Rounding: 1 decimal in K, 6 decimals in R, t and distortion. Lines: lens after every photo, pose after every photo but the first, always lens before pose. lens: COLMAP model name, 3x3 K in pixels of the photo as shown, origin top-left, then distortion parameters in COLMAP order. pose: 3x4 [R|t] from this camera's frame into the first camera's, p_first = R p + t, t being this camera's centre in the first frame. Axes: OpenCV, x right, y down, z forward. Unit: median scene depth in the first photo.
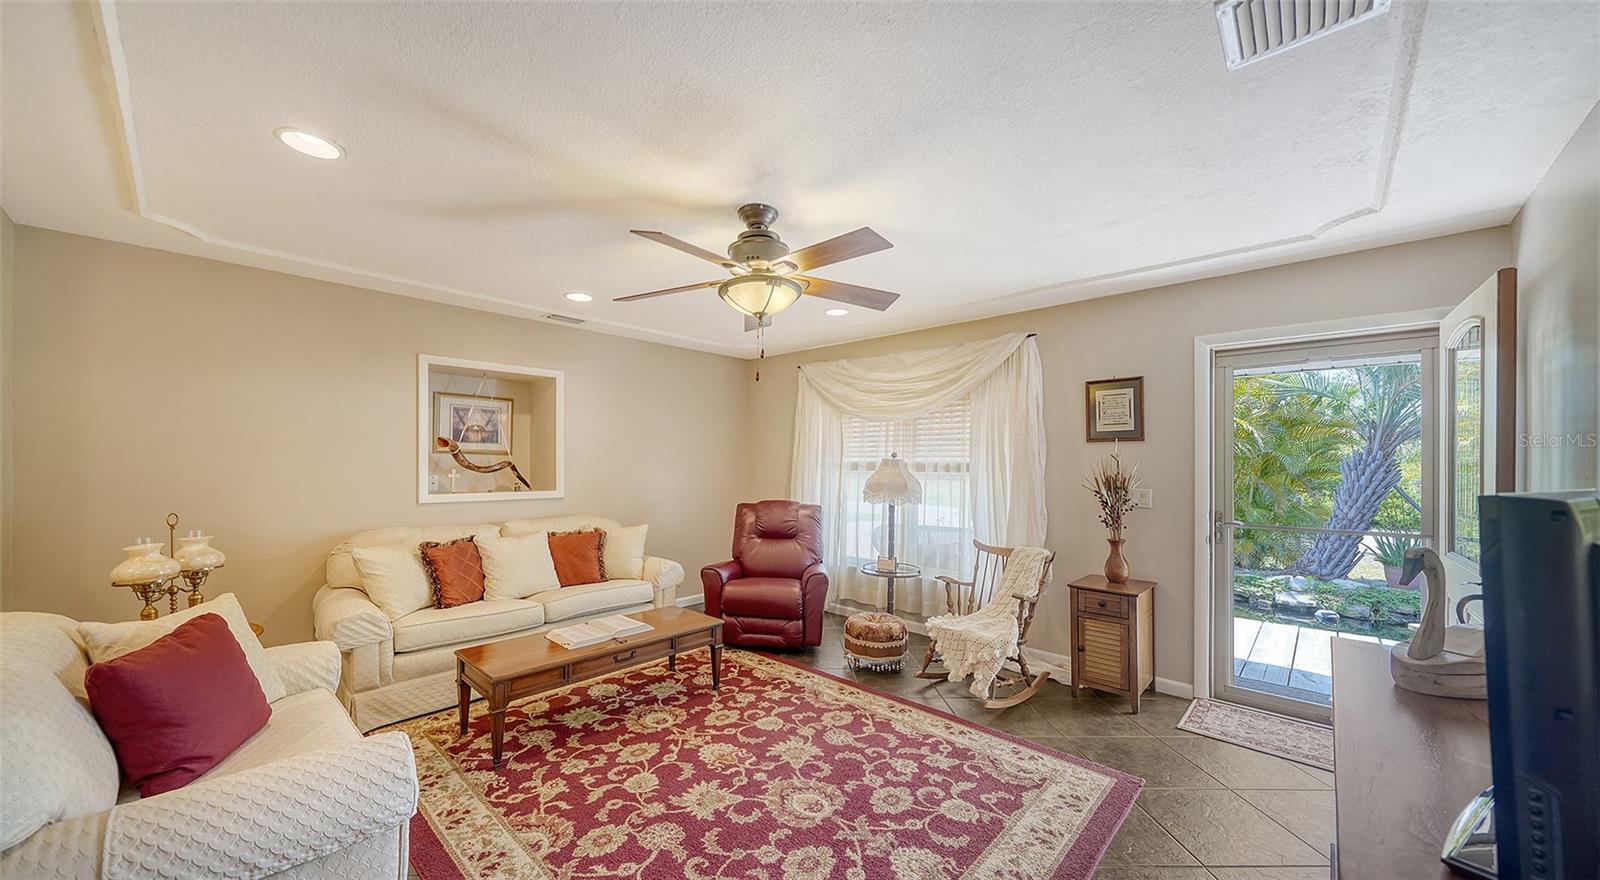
lens RADIAL K [[577.9, 0, 749.8], [0, 577.9, 456.8], [0, 0, 1]] dist [0.002409, -0.001714]
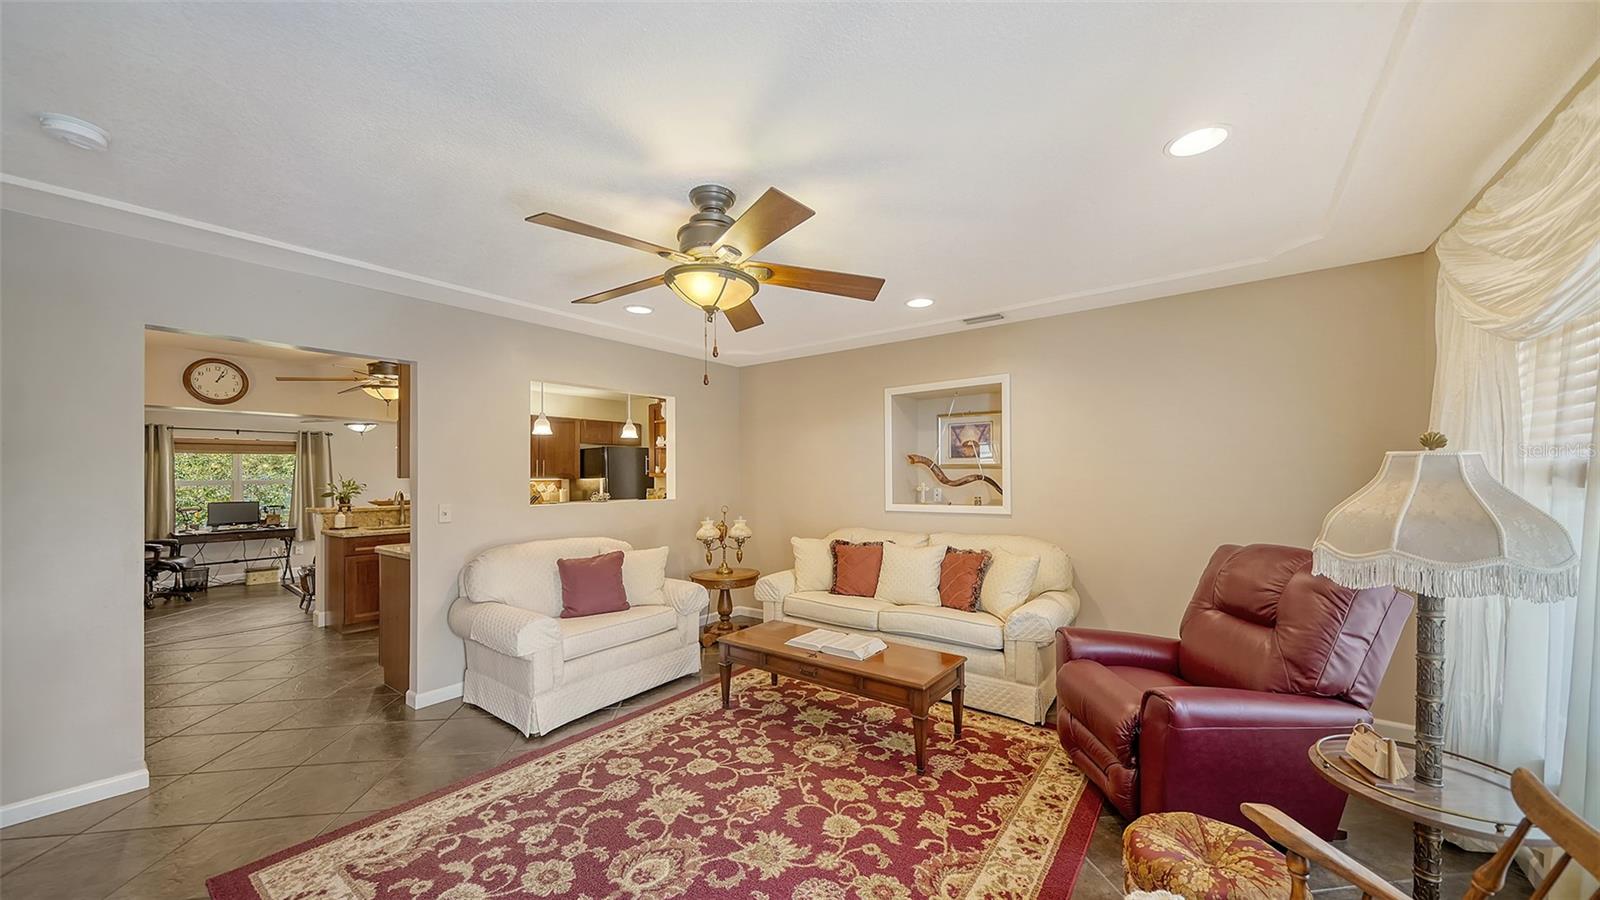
lens RADIAL K [[577.9, 0, 833.4], [0, 577.9, 462.9], [0, 0, 1]] dist [0.002409, -0.001714]
pose [[0.144095, -0.028675, -0.989148, 0.717998], [0.023640, 0.999395, -0.025529, 0.009641], [0.989281, -0.019705, 0.144686, 0.814286]]
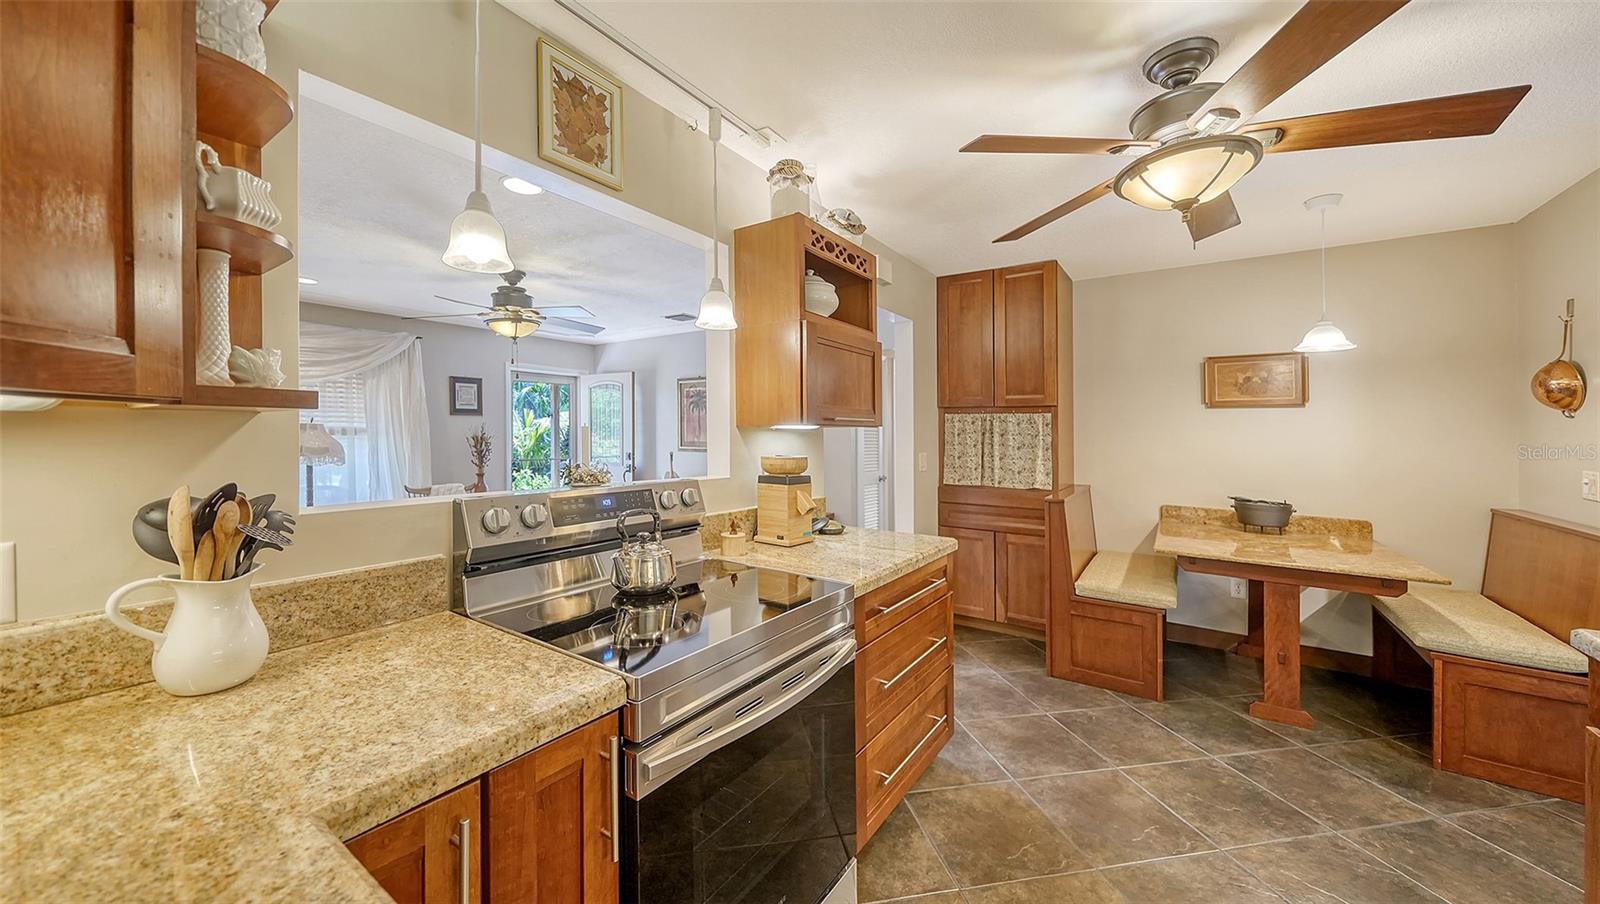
lens RADIAL K [[551.2, 0, 843.5], [0, 551.2, 439.8], [0, 0, 1]] dist [-0.000900, -0.000026]
pose [[-0.221138, -0.019134, 0.975055, -1.275113], [-0.019663, 0.999692, 0.015158, -0.001084], [-0.975044, -0.015820, -0.221446, 0.330189]]
